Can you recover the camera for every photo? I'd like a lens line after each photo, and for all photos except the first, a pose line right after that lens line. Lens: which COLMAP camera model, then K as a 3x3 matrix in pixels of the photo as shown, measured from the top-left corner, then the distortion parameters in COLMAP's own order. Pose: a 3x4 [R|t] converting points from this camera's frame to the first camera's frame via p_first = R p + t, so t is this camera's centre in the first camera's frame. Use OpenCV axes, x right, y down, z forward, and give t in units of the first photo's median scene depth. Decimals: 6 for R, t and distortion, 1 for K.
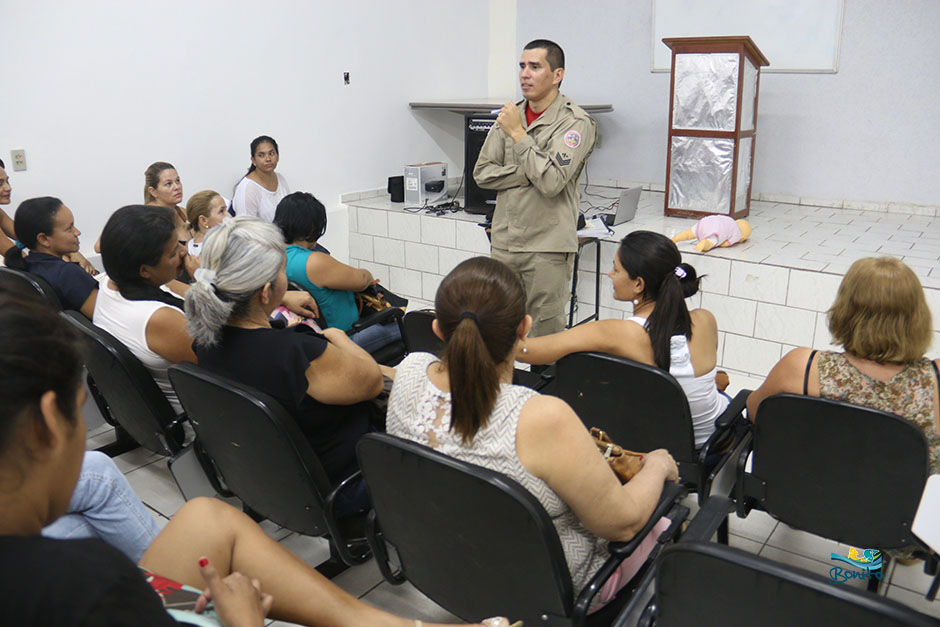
lens RADIAL K [[803.0, 0, 471.0], [0, 803.0, 312.2], [0, 0, 1]] dist [-0.018516, -0.004633]
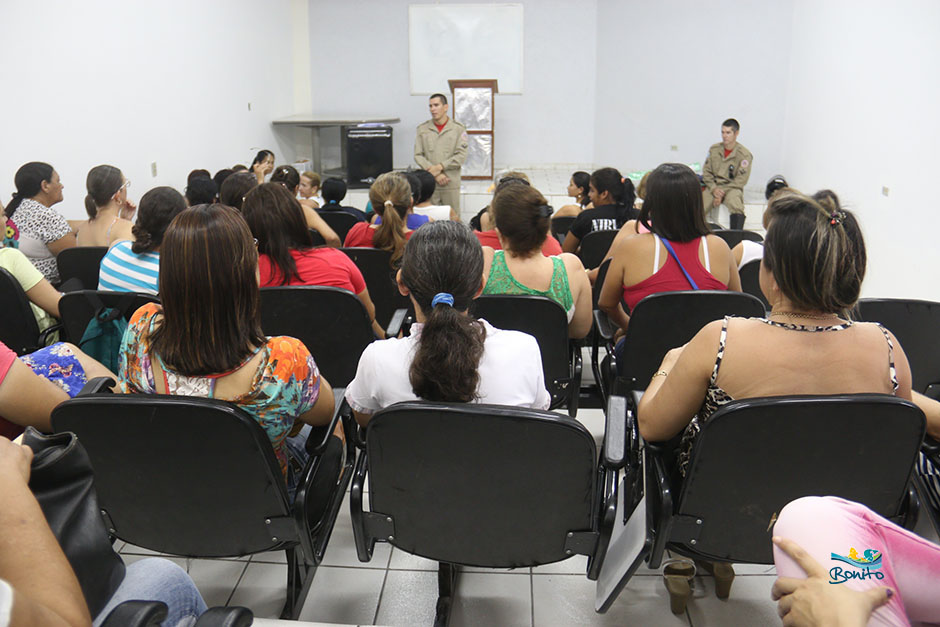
lens RADIAL K [[803.0, 0, 469.8], [0, 803.0, 313.9], [0, 0, 1]] dist [-0.018516, -0.004633]
pose [[0.841889, -0.166460, 0.513336, -0.716202], [0.161019, 0.985392, 0.055458, 0.077121], [-0.515068, 0.035967, 0.856394, -0.523559]]
